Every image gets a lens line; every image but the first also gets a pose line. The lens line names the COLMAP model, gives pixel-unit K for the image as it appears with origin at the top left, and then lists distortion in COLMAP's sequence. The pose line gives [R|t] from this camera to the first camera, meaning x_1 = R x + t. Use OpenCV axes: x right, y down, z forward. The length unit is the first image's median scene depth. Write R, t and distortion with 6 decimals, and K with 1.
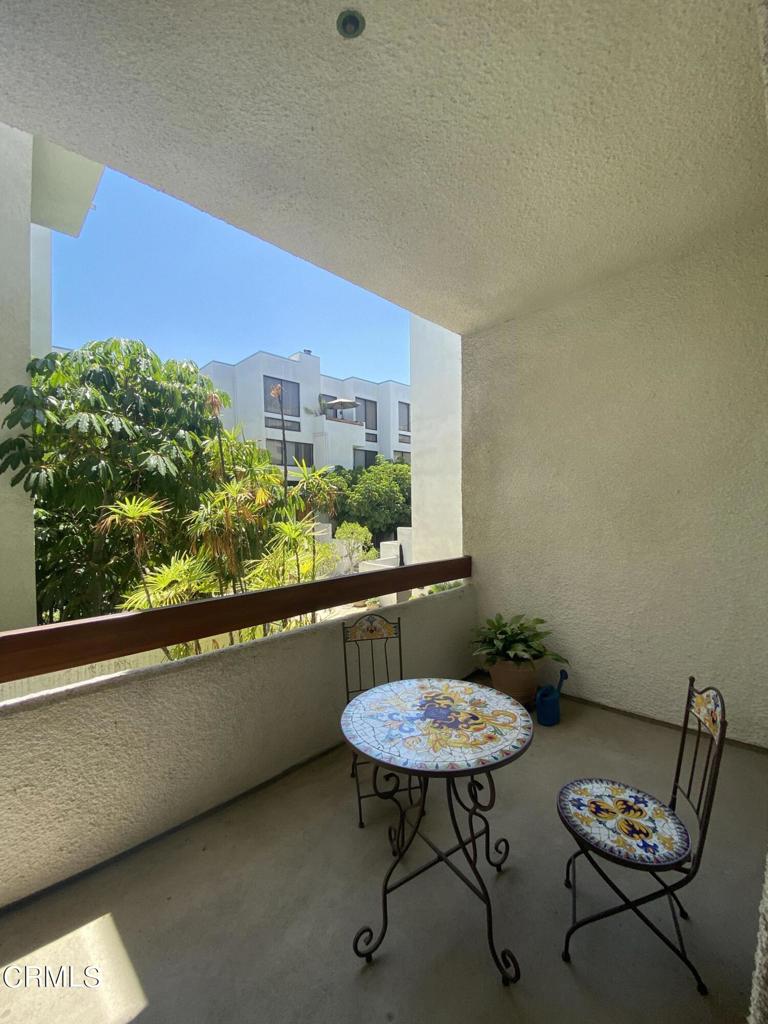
lens RADIAL K [[412.6, 0, 384.0], [0, 412.6, 512.0], [0, 0, 1]] dist [-0.011185, -0.000244]
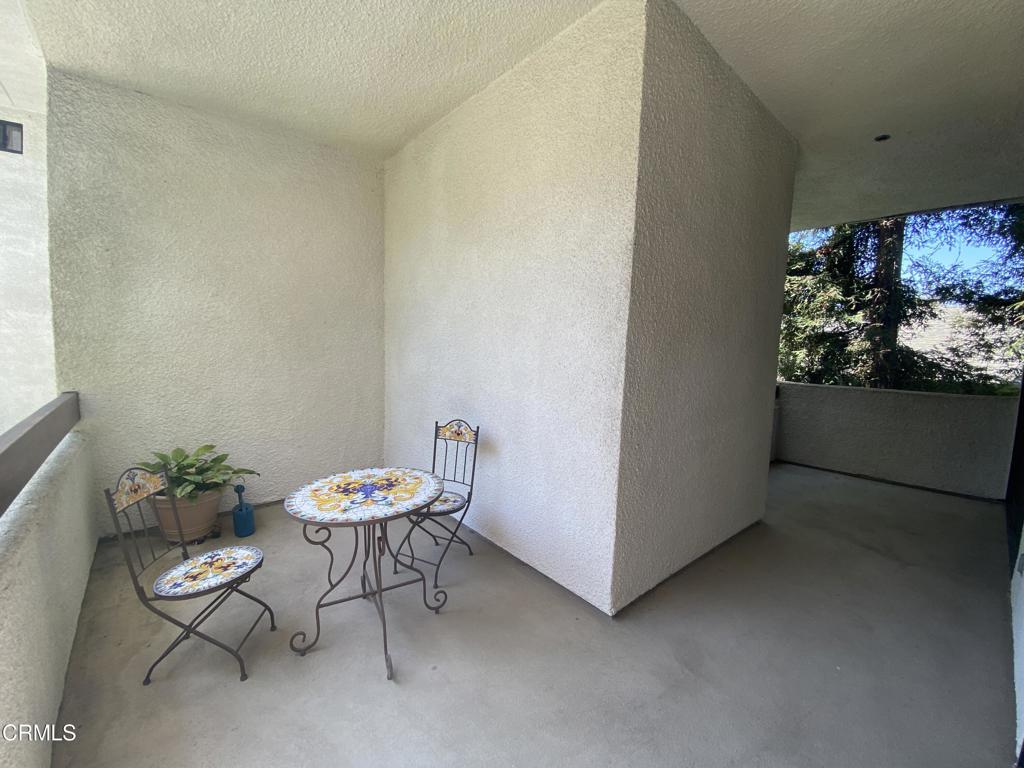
lens RADIAL K [[412.6, 0, 512.0], [0, 412.6, 384.0], [0, 0, 1]] dist [-0.011185, -0.000244]
pose [[0.067183, -0.082278, 0.994342, -0.957651], [-0.014620, 0.996406, 0.083437, 0.051992], [-0.997634, -0.020143, 0.065738, 0.434920]]
